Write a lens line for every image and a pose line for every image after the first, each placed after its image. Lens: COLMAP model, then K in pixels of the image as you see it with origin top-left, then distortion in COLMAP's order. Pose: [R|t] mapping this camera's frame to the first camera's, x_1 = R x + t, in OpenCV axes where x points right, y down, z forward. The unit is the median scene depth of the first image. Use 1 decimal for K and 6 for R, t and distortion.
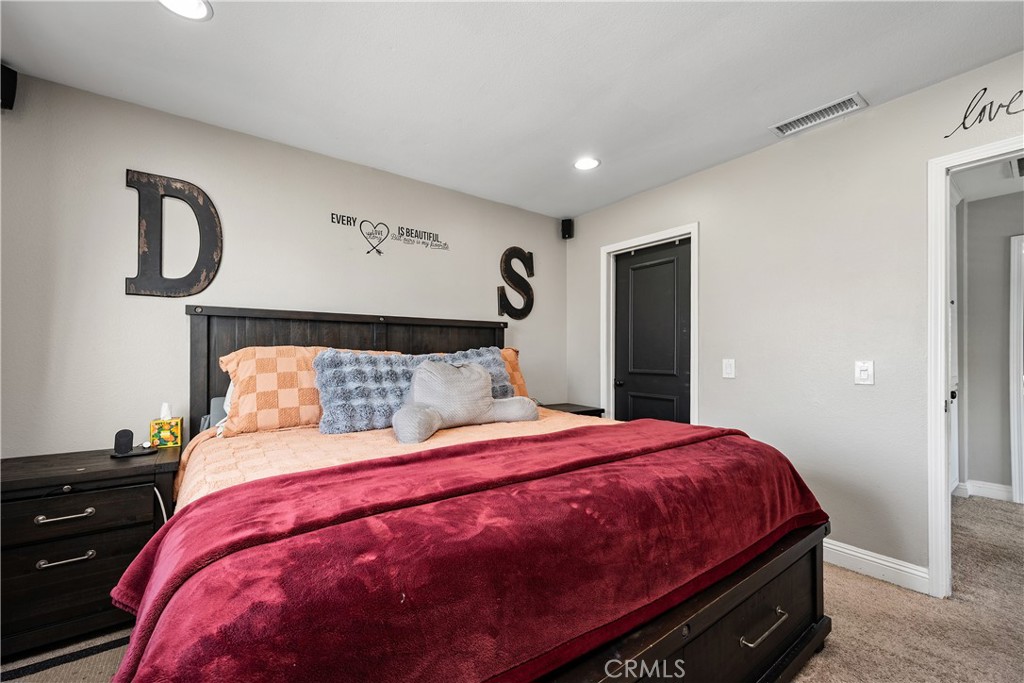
lens RADIAL K [[404.7, 0, 512.5], [0, 404.7, 351.5], [0, 0, 1]] dist [-0.002345, 0.000968]
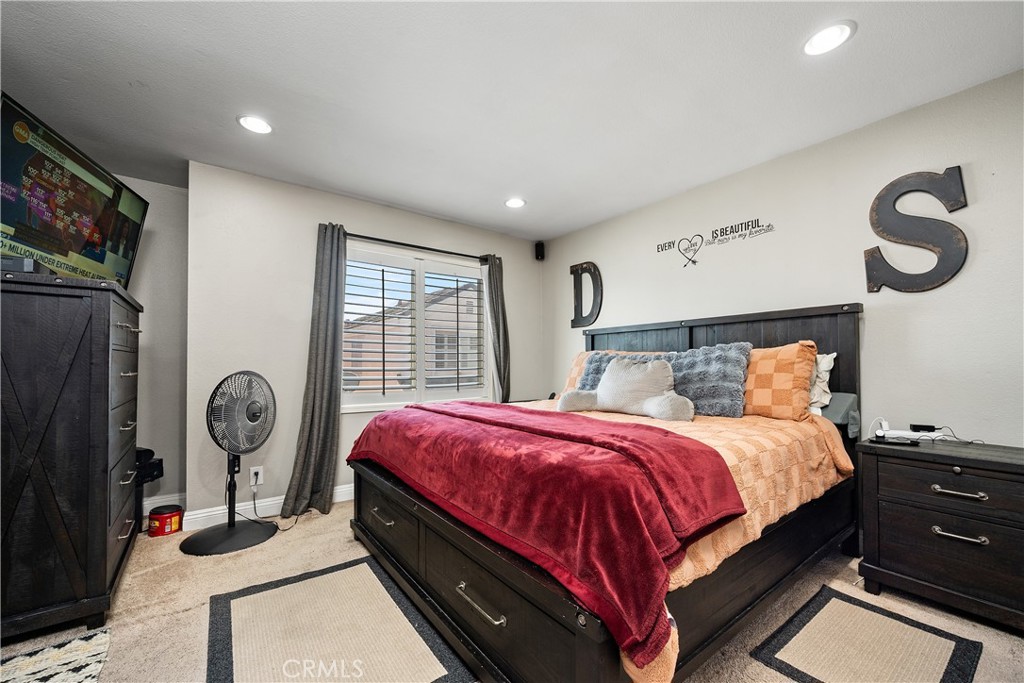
lens RADIAL K [[404.7, 0, 498.9], [0, 404.7, 359.5], [0, 0, 1]] dist [-0.002345, 0.000968]
pose [[-0.003764, -0.013178, -0.999906, 0.781633], [0.012905, 0.999829, -0.013226, 0.028004], [0.999910, -0.012953, -0.003593, 0.471651]]
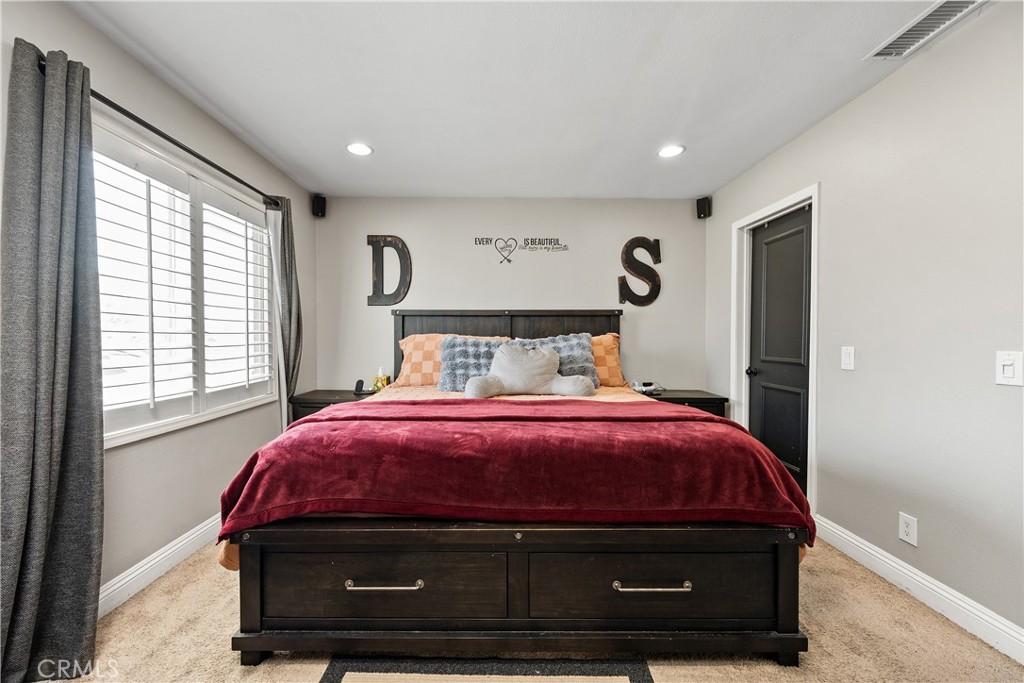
lens RADIAL K [[404.7, 0, 514.8], [0, 404.7, 341.6], [0, 0, 1]] dist [-0.002345, 0.000968]
pose [[0.810285, 0.007543, -0.585987, 0.458381], [0.003105, 0.999848, 0.017163, -0.007038], [0.586027, -0.015726, 0.810139, -0.054593]]
